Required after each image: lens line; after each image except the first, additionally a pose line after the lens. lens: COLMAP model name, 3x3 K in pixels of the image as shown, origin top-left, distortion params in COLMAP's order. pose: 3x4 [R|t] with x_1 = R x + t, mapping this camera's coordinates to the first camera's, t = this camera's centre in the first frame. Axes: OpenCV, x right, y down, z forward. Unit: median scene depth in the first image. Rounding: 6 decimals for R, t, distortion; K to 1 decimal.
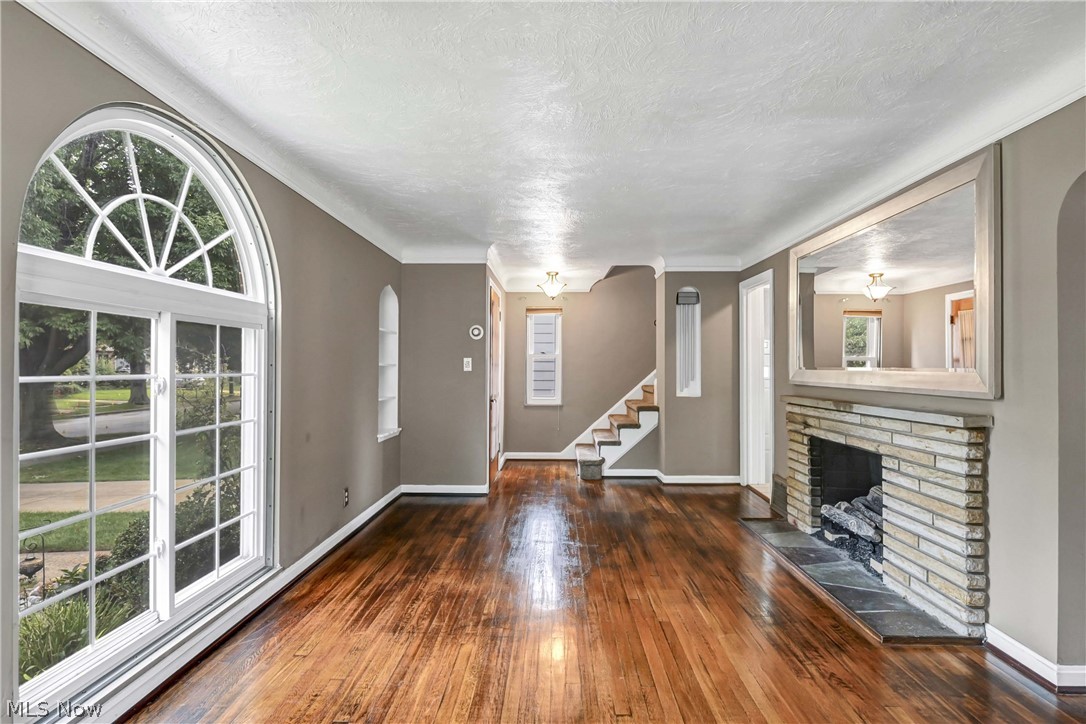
lens RADIAL K [[517.0, 0, 543.0], [0, 517.0, 362.0], [0, 0, 1]] dist [-0.001136, -0.000402]
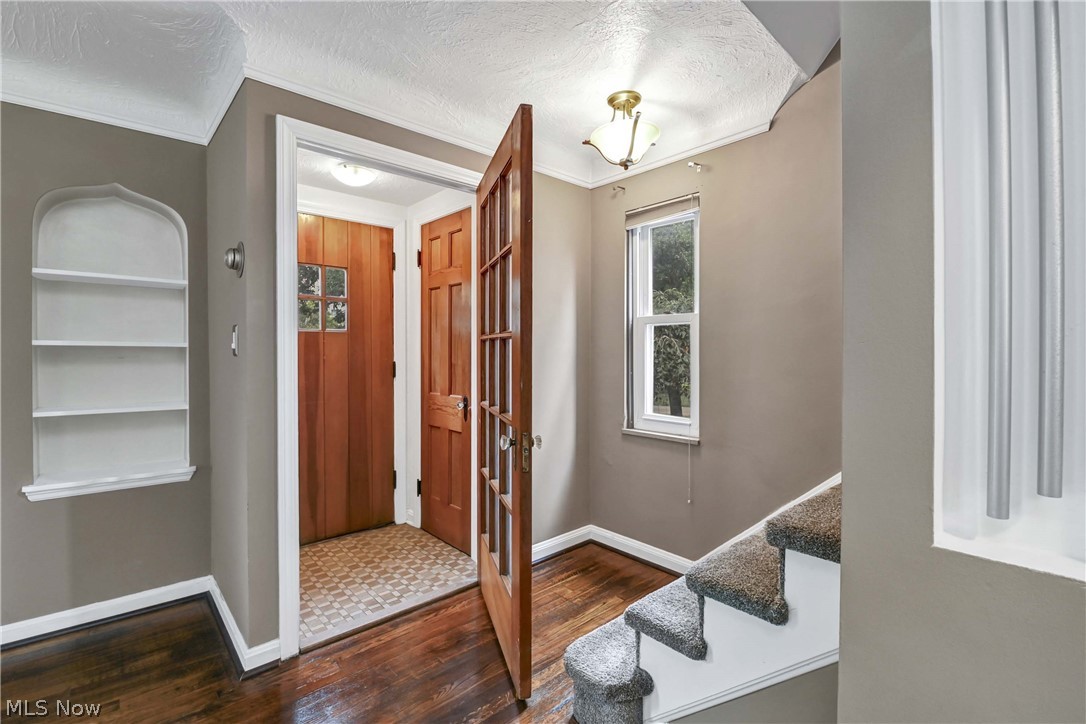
lens RADIAL K [[484.2, 0, 543.0], [0, 484.2, 362.0], [0, 0, 1]] dist [-0.001059, -0.000220]
pose [[0.690442, 0.010086, -0.723317, 0.503371], [0.014932, 0.999491, 0.028190, 0.022817], [0.723234, -0.030264, 0.689940, 1.515389]]
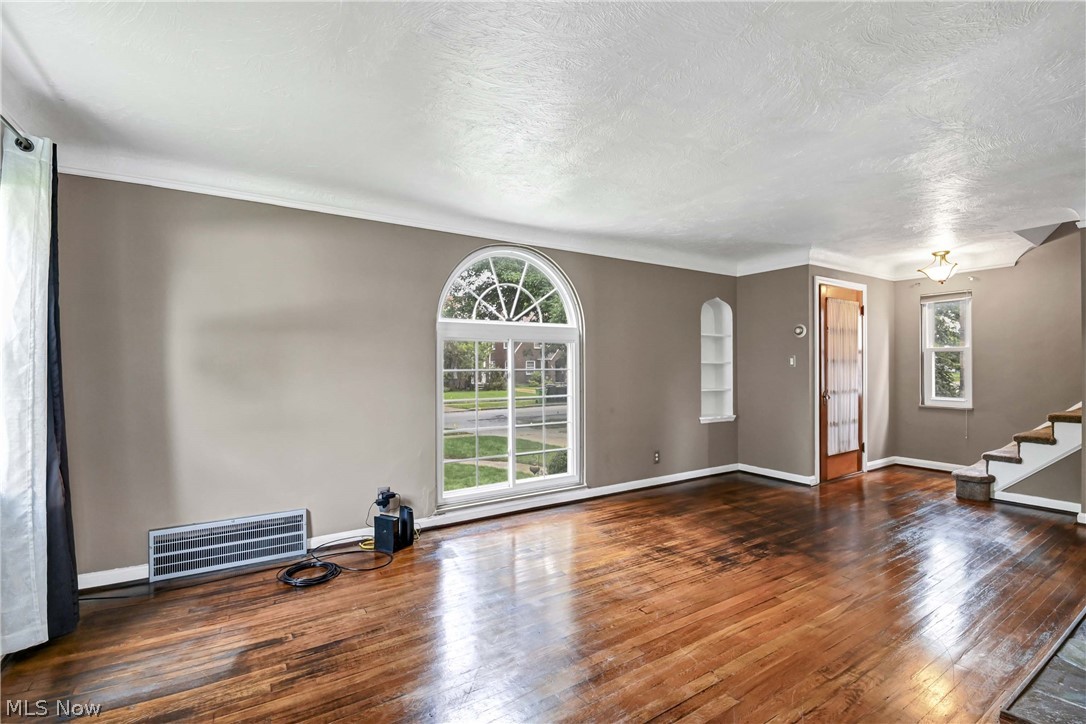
lens RADIAL K [[478.0, 0, 552.2], [0, 478.0, 369.6], [0, 0, 1]] dist [-0.000540, -0.000029]
pose [[0.558471, -0.001168, -0.829523, 0.670453], [0.015608, 0.999837, 0.009100, 0.008047], [0.829377, -0.018029, 0.558398, 0.052472]]
